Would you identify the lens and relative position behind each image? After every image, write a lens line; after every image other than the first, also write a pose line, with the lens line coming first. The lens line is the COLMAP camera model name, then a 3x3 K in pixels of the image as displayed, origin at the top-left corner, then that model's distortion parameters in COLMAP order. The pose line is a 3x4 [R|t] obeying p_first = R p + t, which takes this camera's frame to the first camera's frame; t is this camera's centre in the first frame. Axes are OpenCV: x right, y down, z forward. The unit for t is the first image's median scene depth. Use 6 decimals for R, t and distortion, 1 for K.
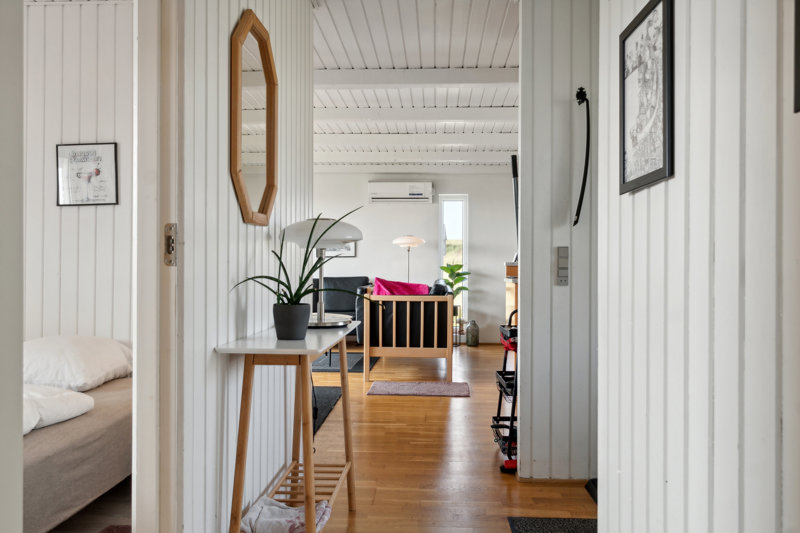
lens RADIAL K [[600.2, 0, 400.0], [0, 600.2, 266.5], [0, 0, 1]] dist [-0.009048, -0.004292]
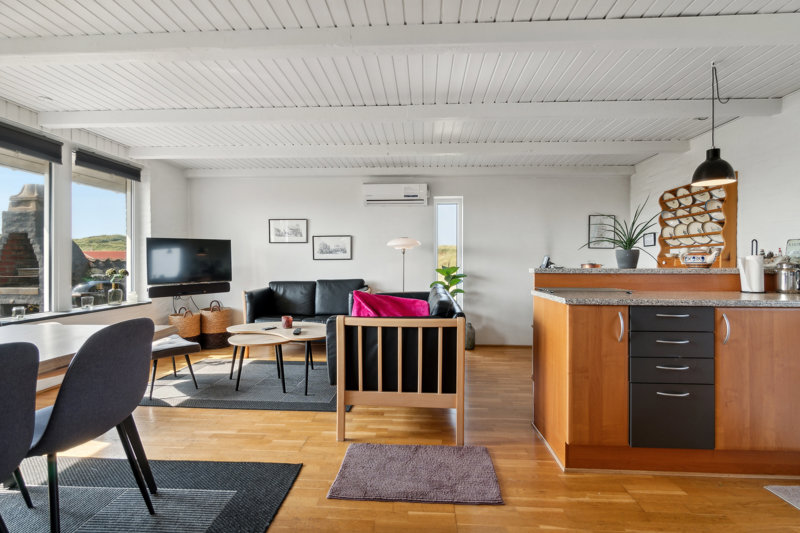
lens RADIAL K [[387.0, 0, 400.0], [0, 387.0, 266.5], [0, 0, 1]] dist [-0.001052, -0.000095]
pose [[0.999986, -0.003152, -0.004225, 0.015845], [0.003193, 0.999948, 0.009715, -0.015746], [0.004194, -0.009728, 0.999944, 0.550001]]
